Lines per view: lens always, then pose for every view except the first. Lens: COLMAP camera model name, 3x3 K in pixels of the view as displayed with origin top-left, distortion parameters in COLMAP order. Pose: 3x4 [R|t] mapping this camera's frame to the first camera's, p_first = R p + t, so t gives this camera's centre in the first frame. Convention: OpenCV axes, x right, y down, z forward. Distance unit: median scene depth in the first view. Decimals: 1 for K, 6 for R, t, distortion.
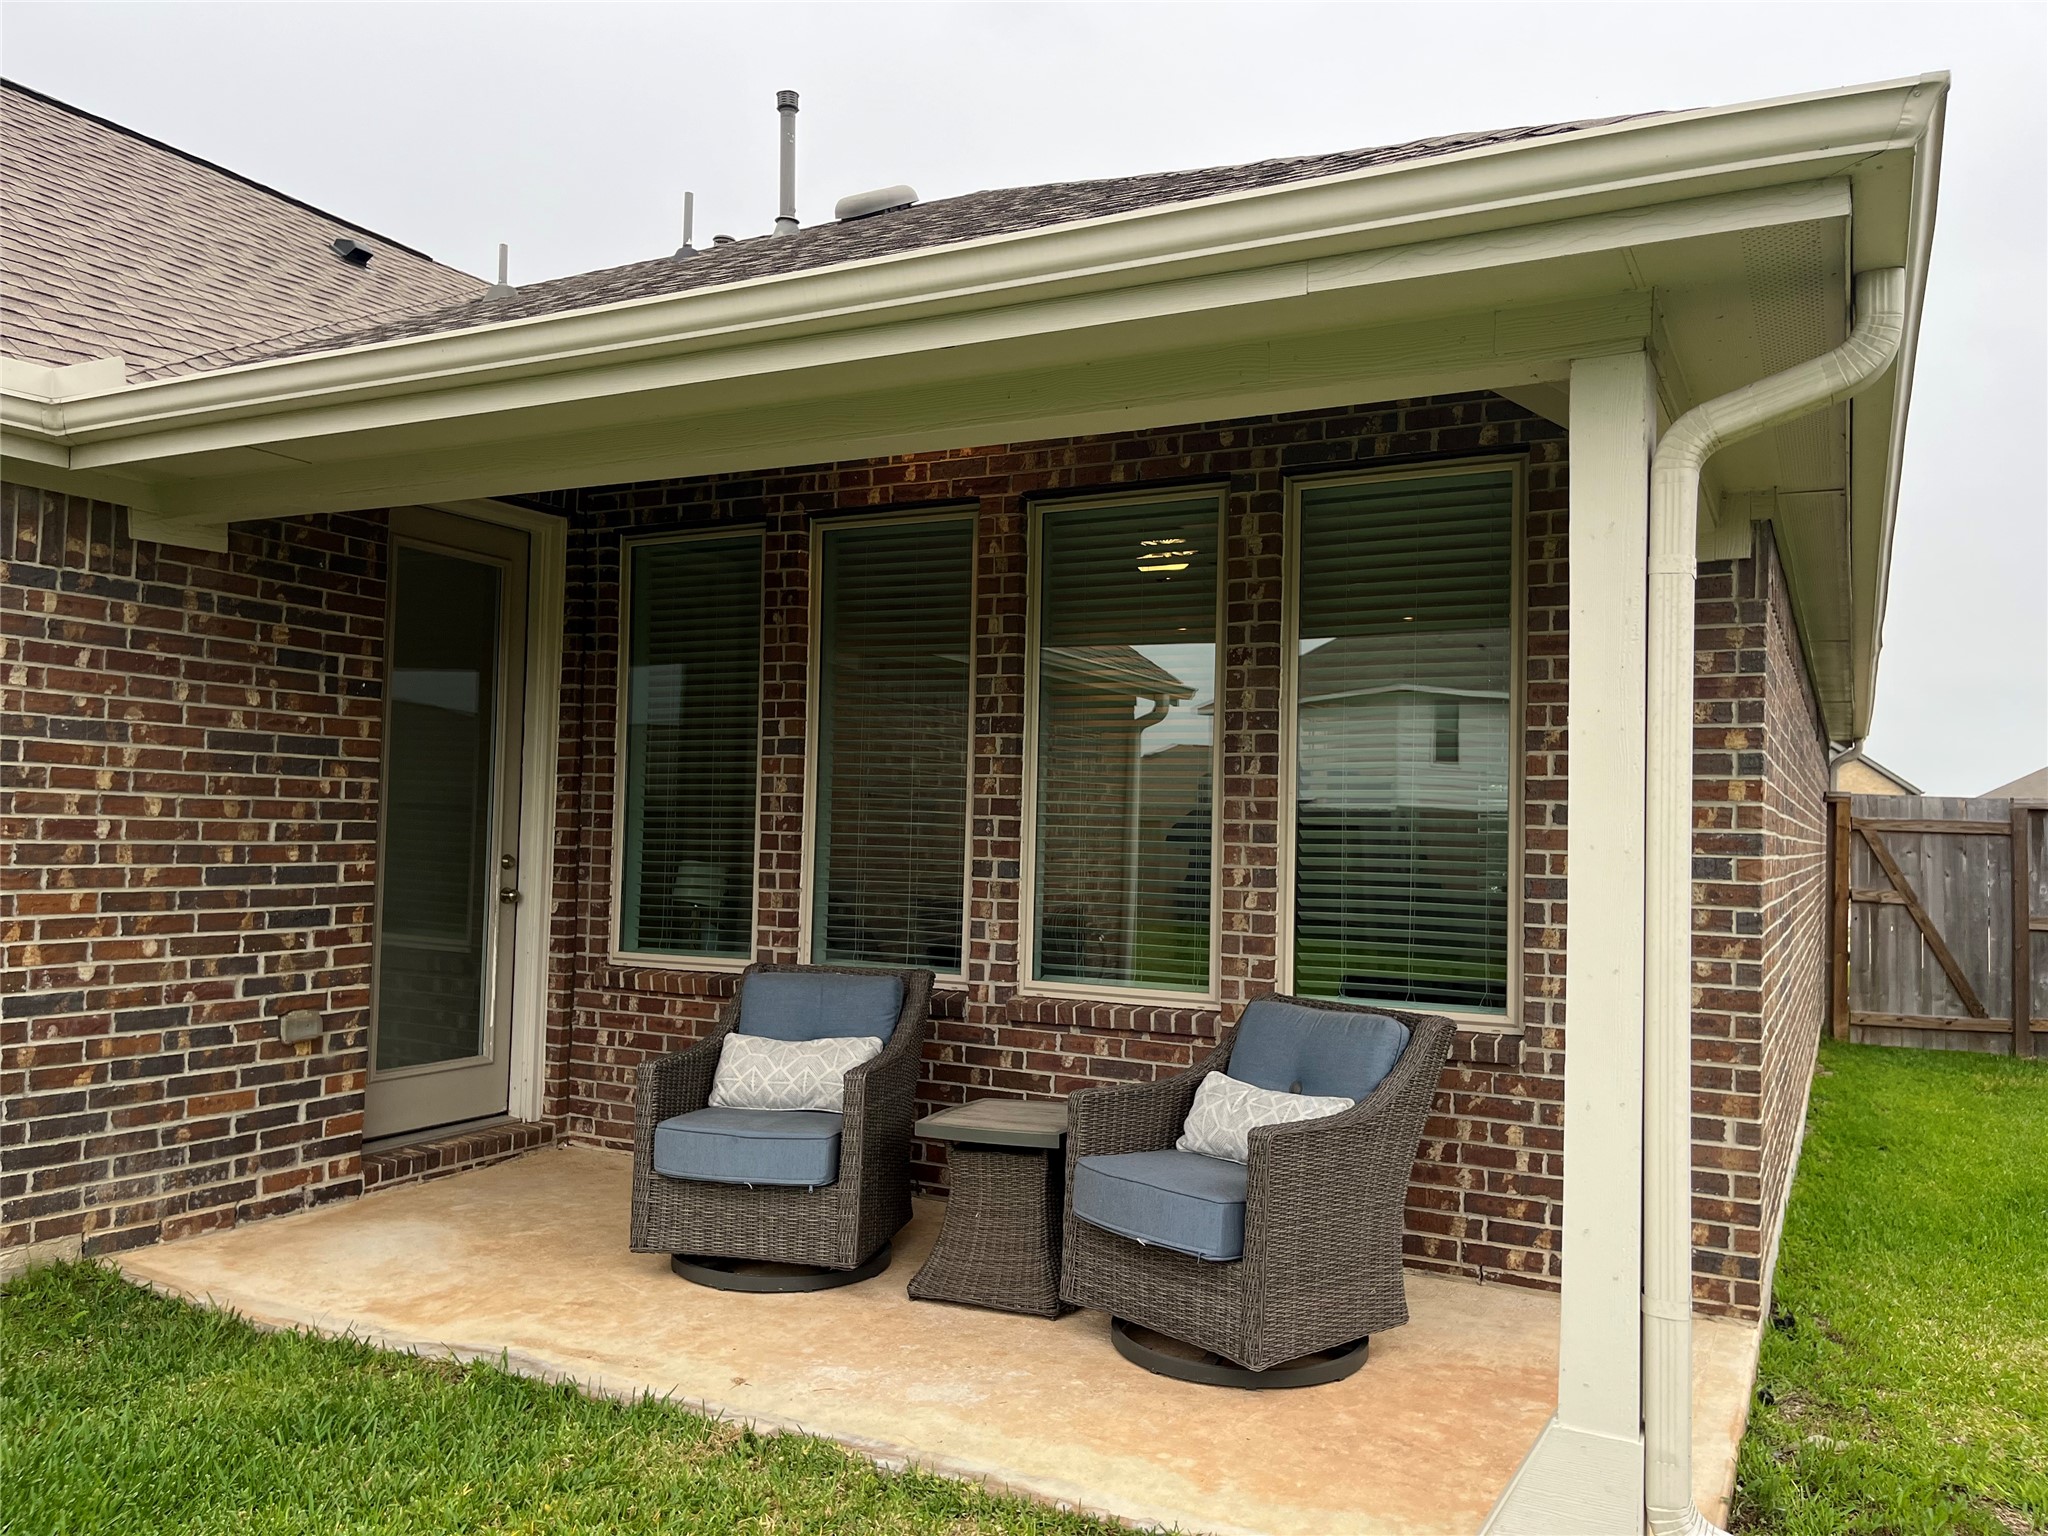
lens RADIAL K [[1555.2, 0, 1036.3], [0, 1555.2, 776.4], [0, 0, 1]] dist [0.086220, -0.113018]
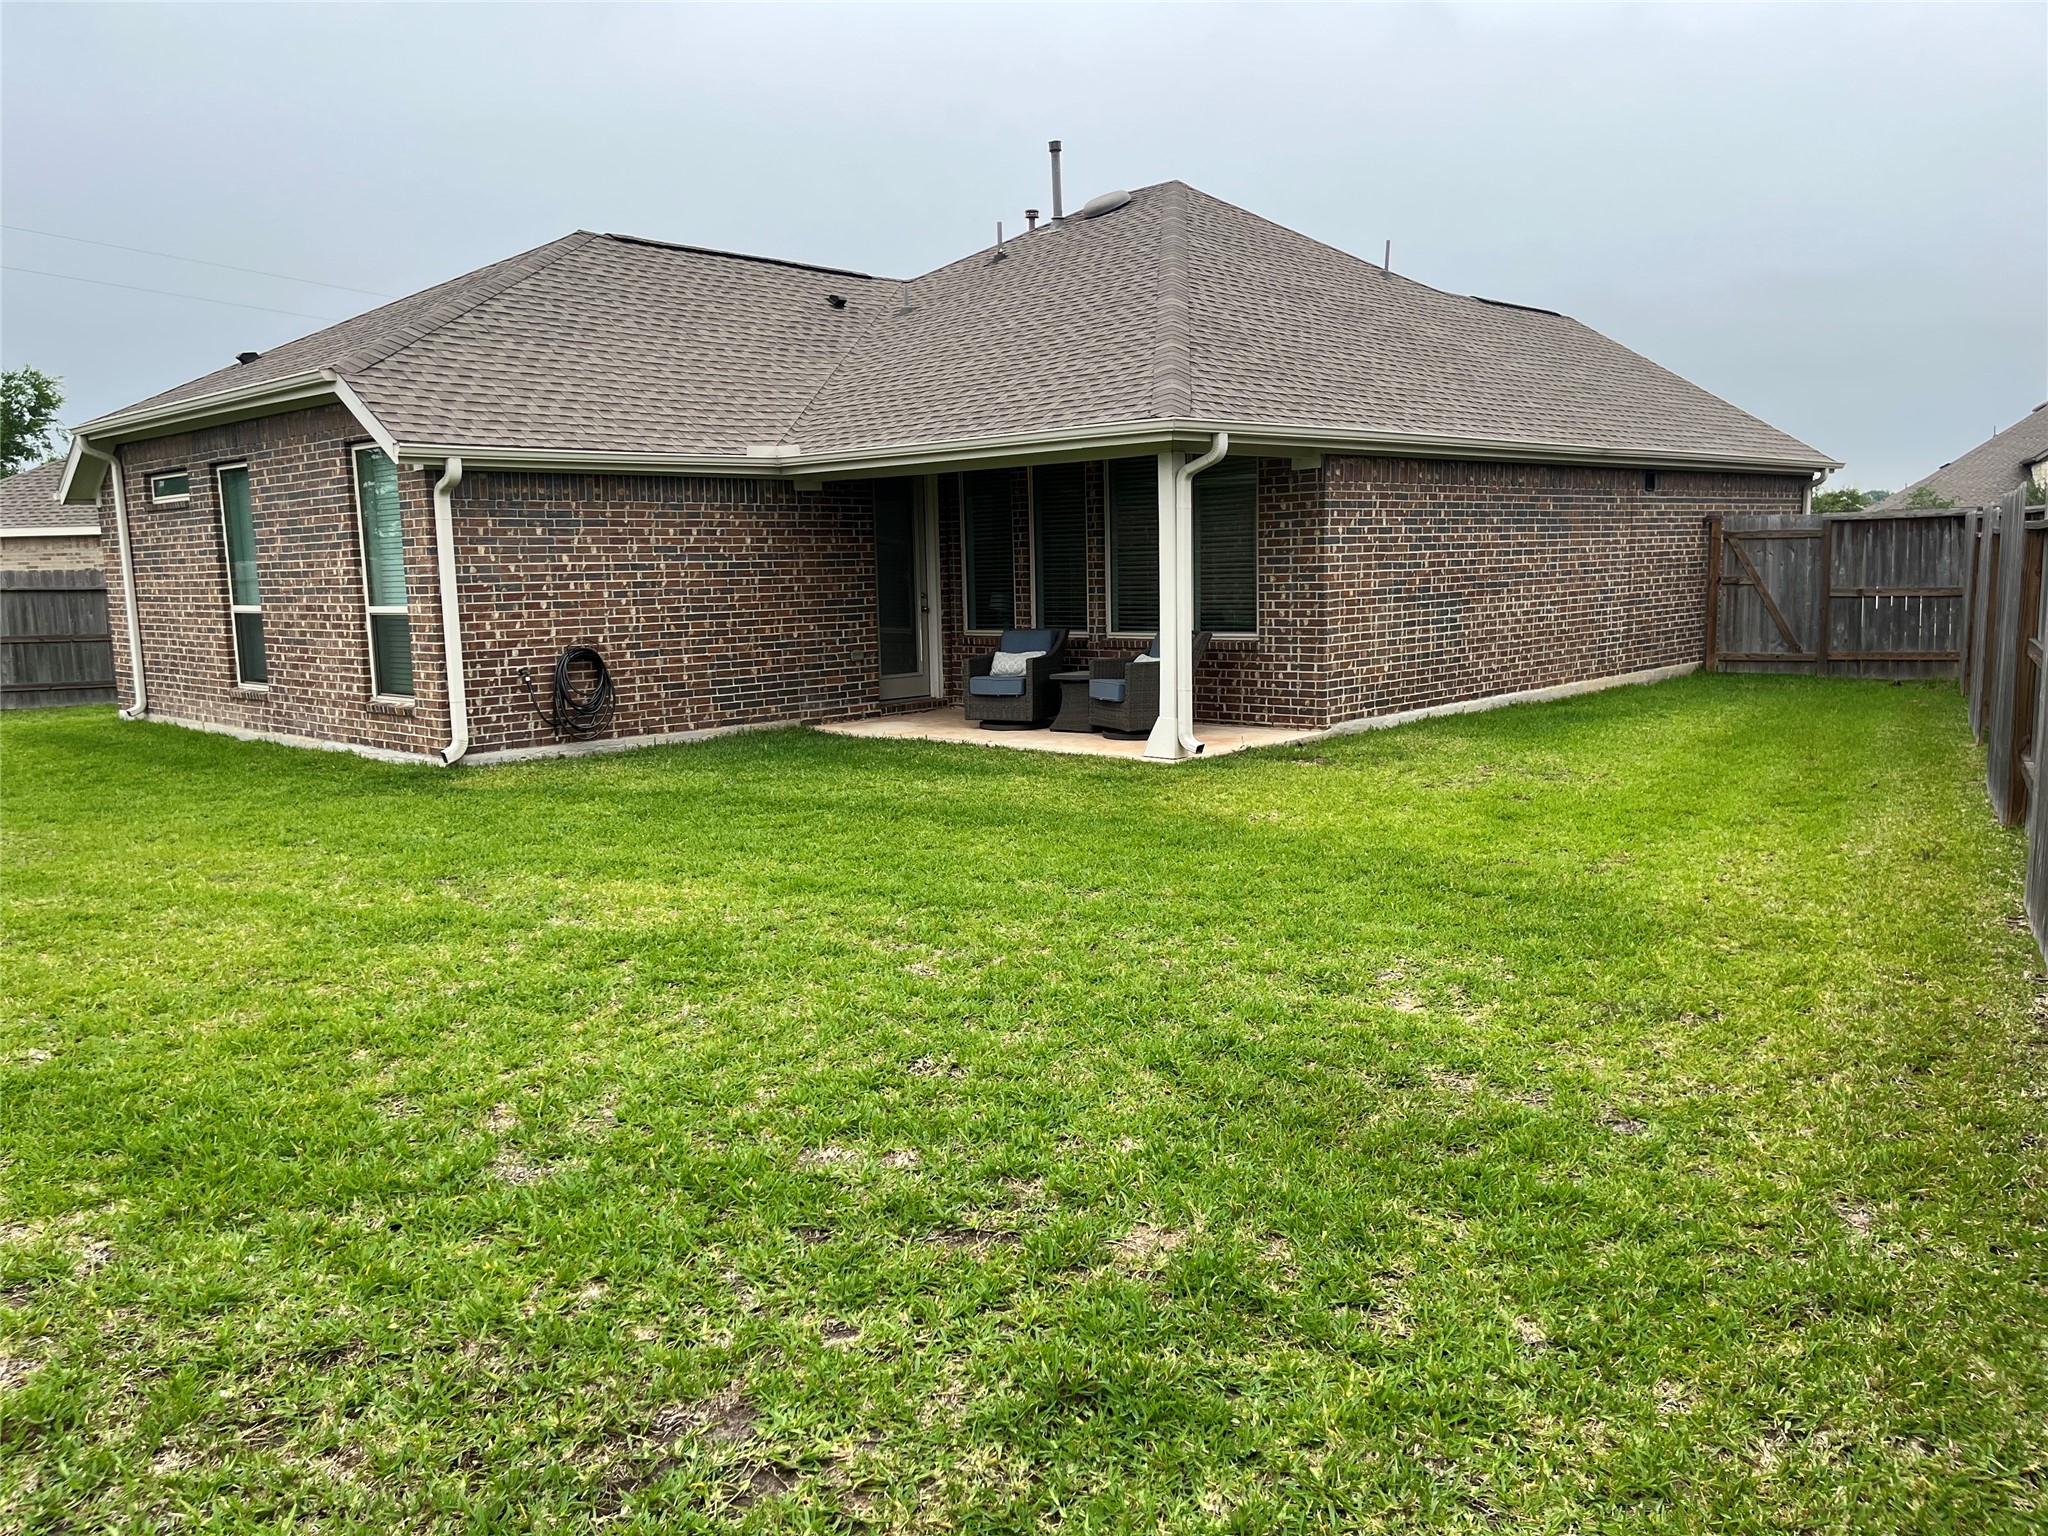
lens RADIAL K [[1555.2, 0, 1010.2], [0, 1555.2, 773.2], [0, 0, 1]] dist [0.086220, -0.113018]
pose [[0.957744, -0.009117, -0.287476, 0.616749], [0.058039, 0.985062, 0.162123, -0.073213], [0.281704, -0.171958, 0.943967, -1.644485]]
